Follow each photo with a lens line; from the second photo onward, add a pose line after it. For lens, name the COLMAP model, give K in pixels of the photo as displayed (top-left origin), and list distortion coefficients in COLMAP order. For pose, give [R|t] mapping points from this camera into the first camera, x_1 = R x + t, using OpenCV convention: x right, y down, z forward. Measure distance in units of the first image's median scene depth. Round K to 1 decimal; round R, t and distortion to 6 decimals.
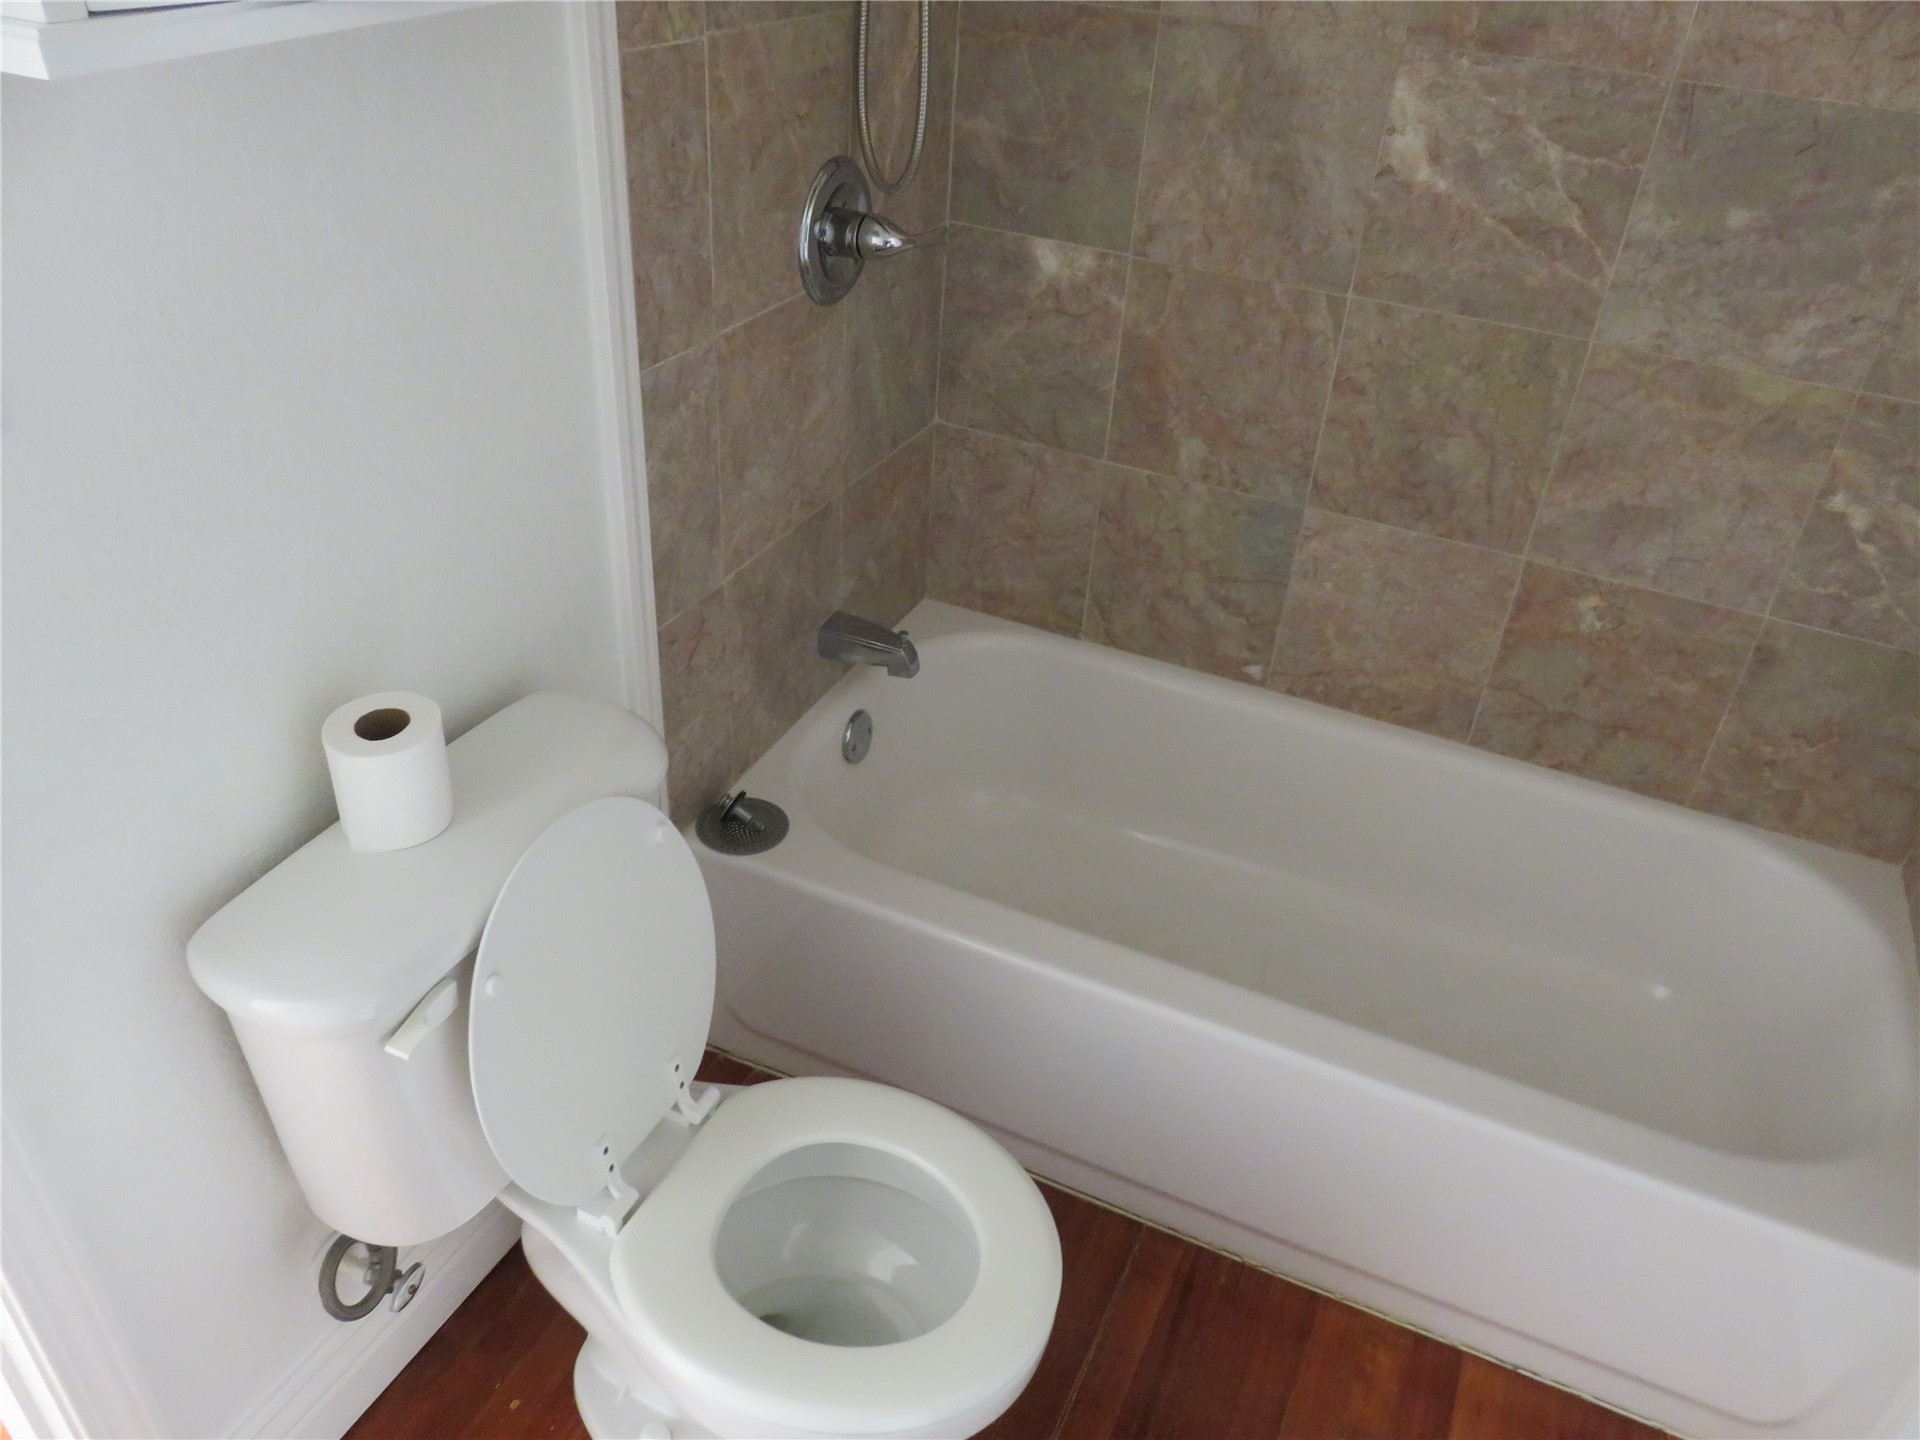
lens RADIAL K [[1434.1, 0, 965.9], [0, 1434.1, 720.6], [0, 0, 1]] dist [-0.009132, 0.001361]
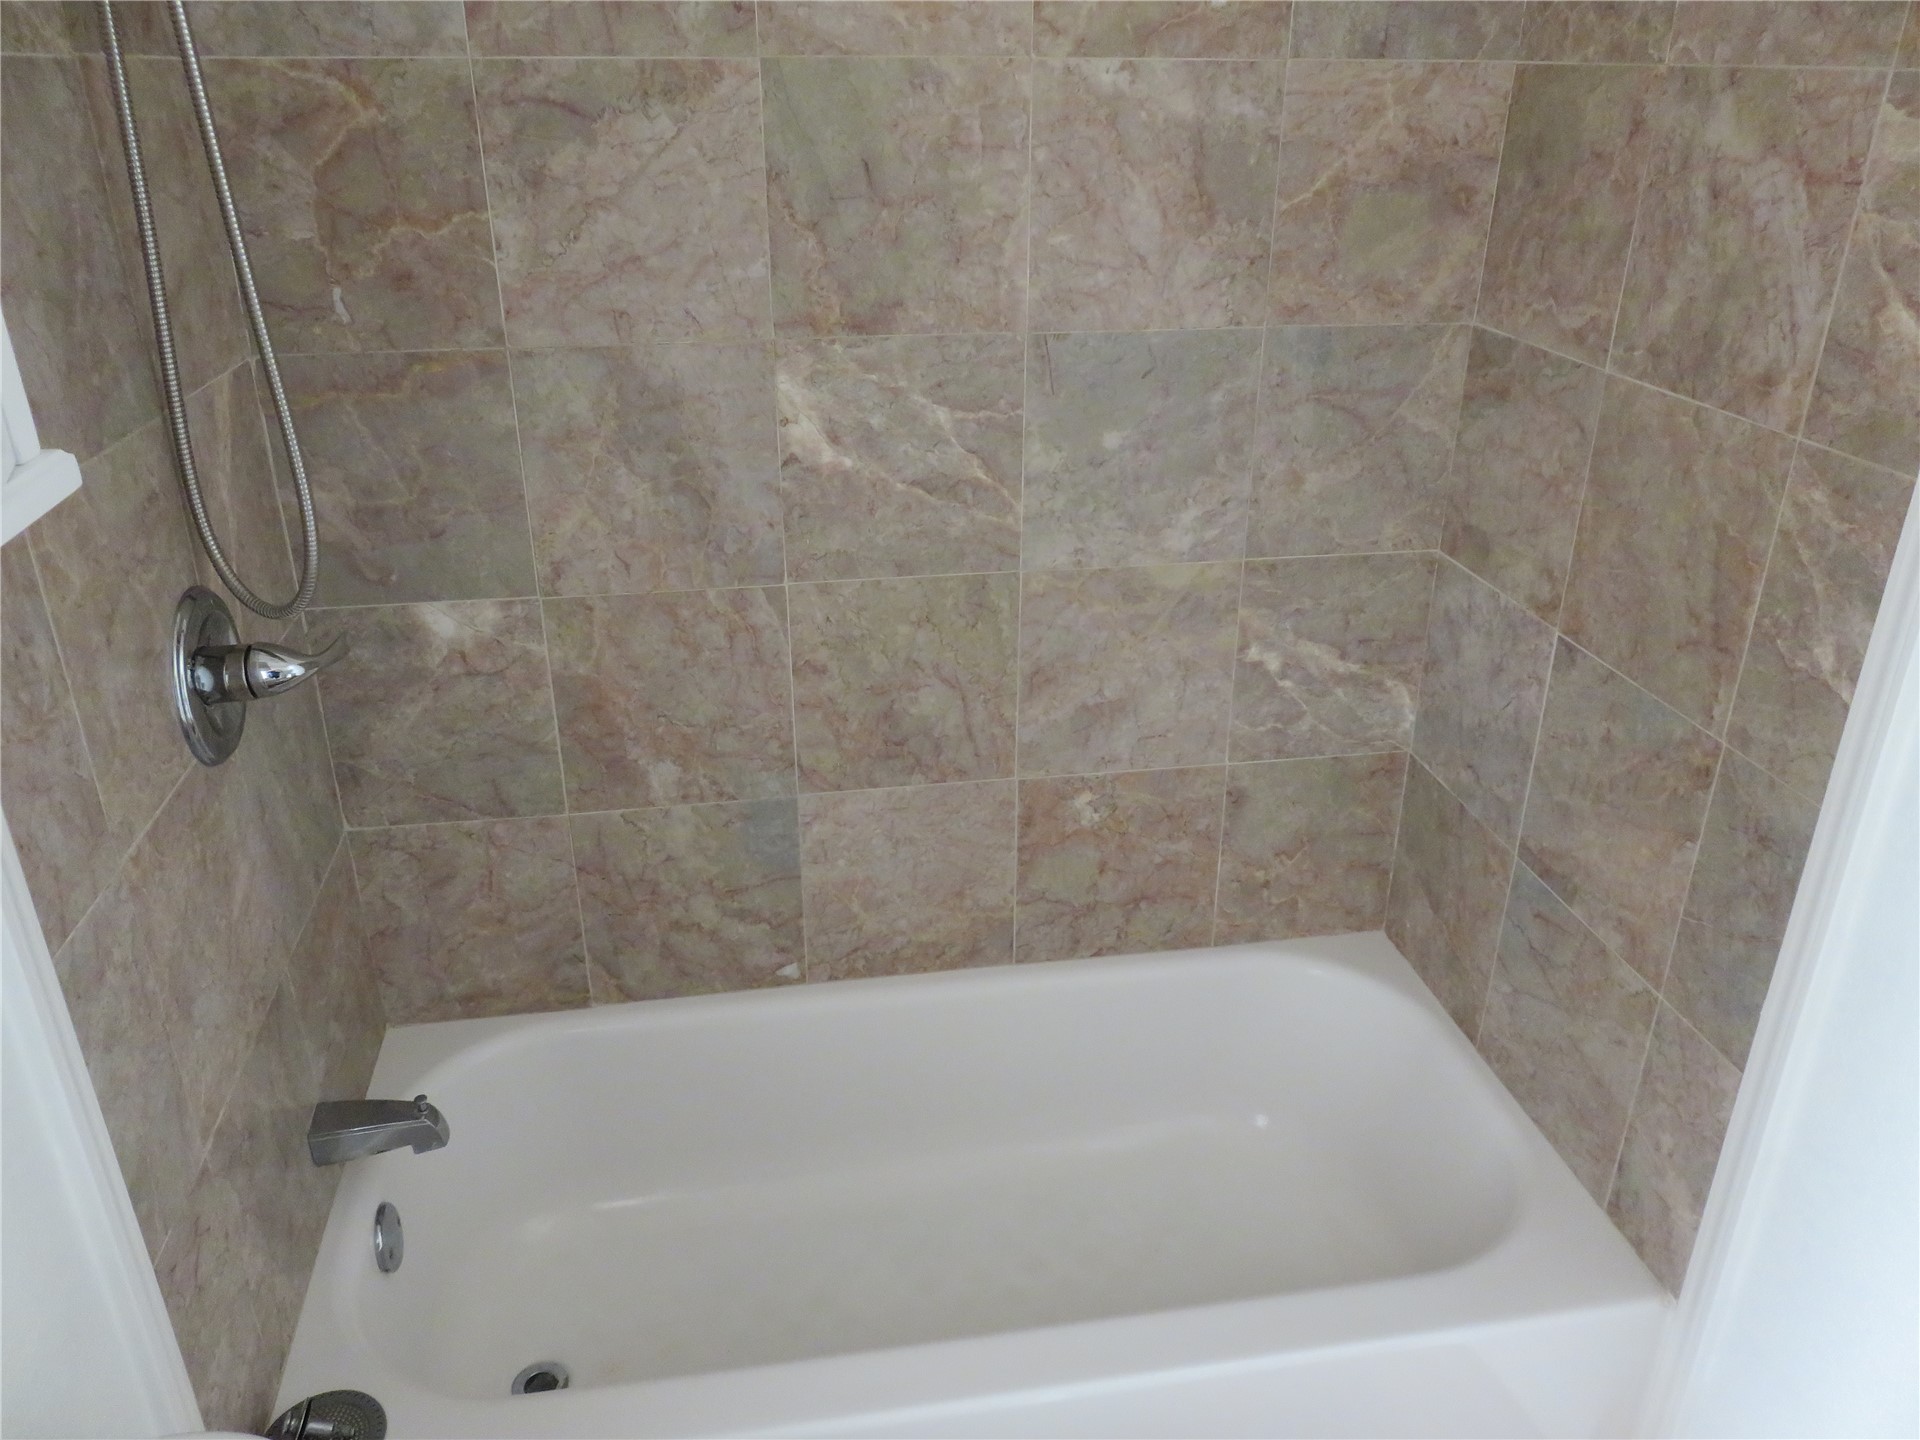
lens RADIAL K [[1434.1, 0, 965.9], [0, 1434.1, 720.6], [0, 0, 1]] dist [-0.009132, 0.001361]
pose [[0.827861, -0.290410, 0.479904, -0.121036], [0.349570, 0.936199, -0.036495, -0.130866], [-0.438687, 0.197973, 0.876562, 0.115706]]
